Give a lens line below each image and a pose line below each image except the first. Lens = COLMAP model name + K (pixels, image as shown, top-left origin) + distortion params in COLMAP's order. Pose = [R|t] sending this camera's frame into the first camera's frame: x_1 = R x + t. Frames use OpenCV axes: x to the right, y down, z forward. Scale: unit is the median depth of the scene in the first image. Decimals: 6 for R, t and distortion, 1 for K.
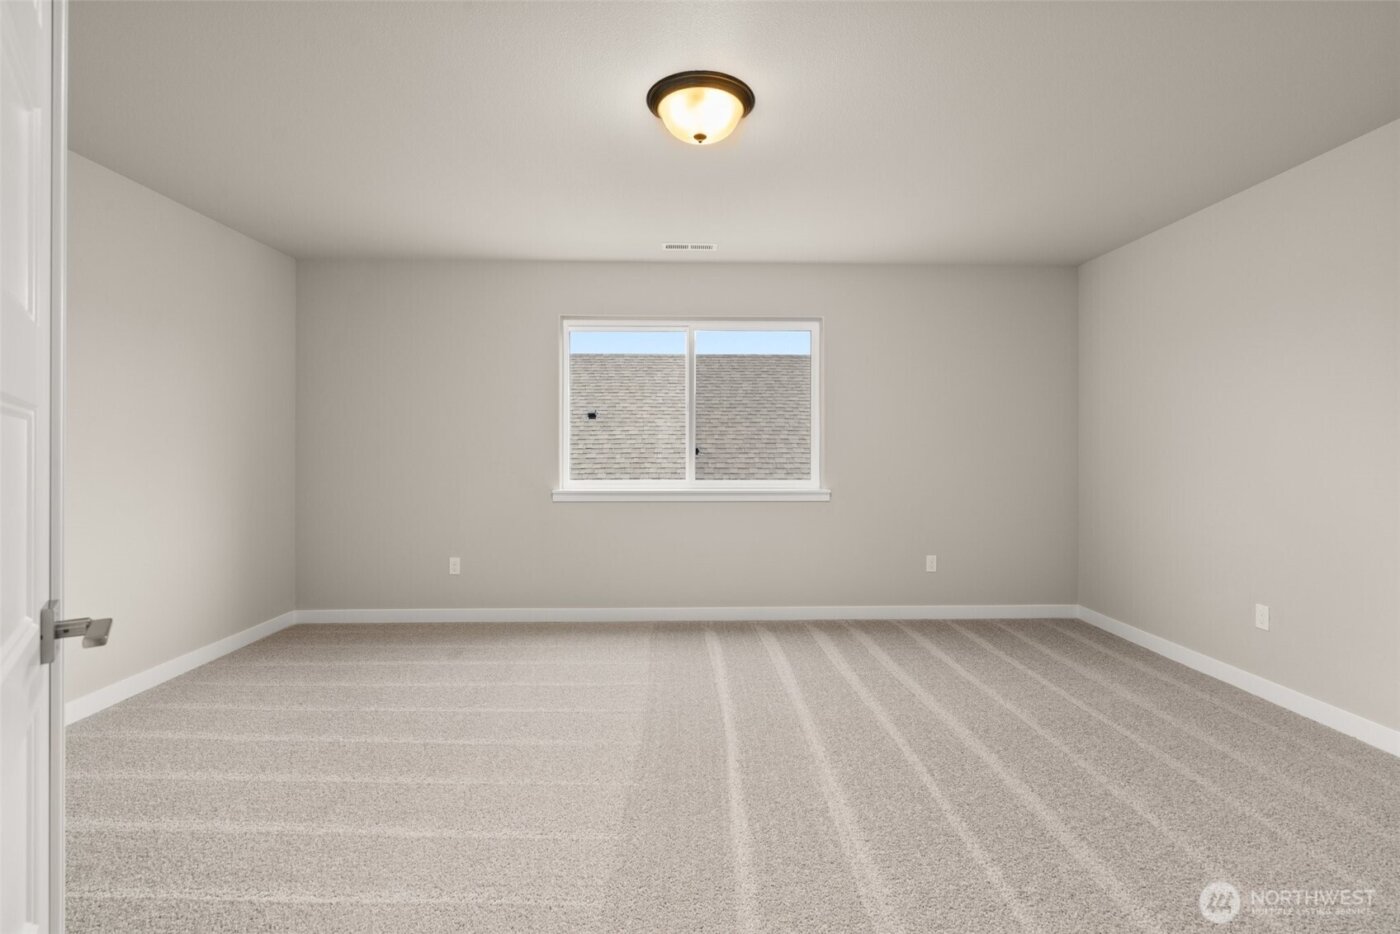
lens RADIAL K [[639.0, 0, 700.1], [0, 639.0, 458.5], [0, 0, 1]] dist [-0.001620, 0.000724]
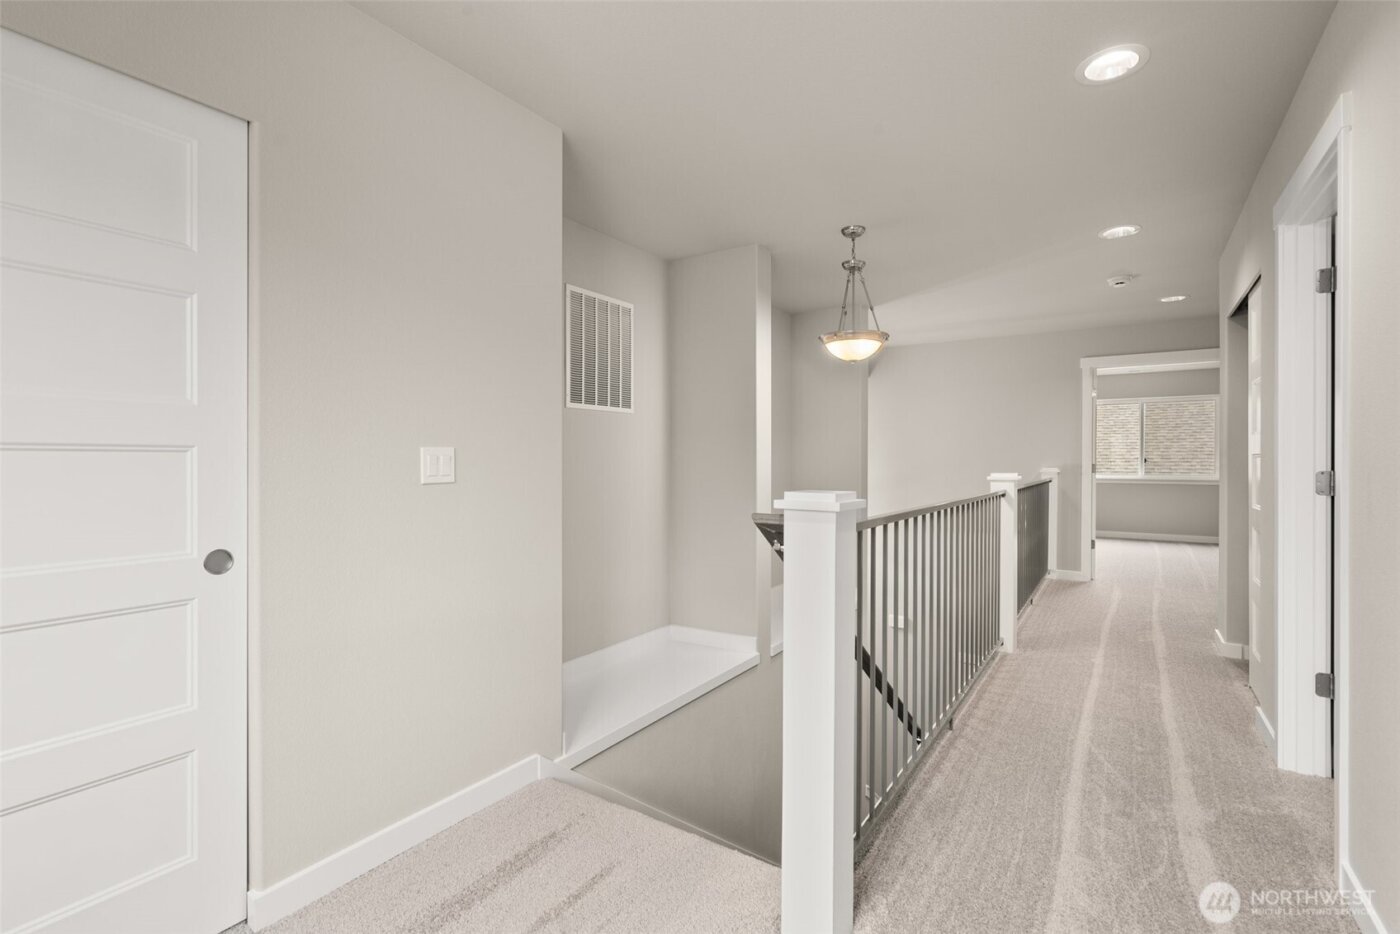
lens RADIAL K [[639.0, 0, 701.3], [0, 639.0, 463.2], [0, 0, 1]] dist [-0.001620, 0.000724]
pose [[0.816551, 0.001747, -0.577271, 0.009131], [-0.006823, 0.999955, -0.006624, 0.009809], [0.577233, 0.009348, 0.816526, -0.653576]]
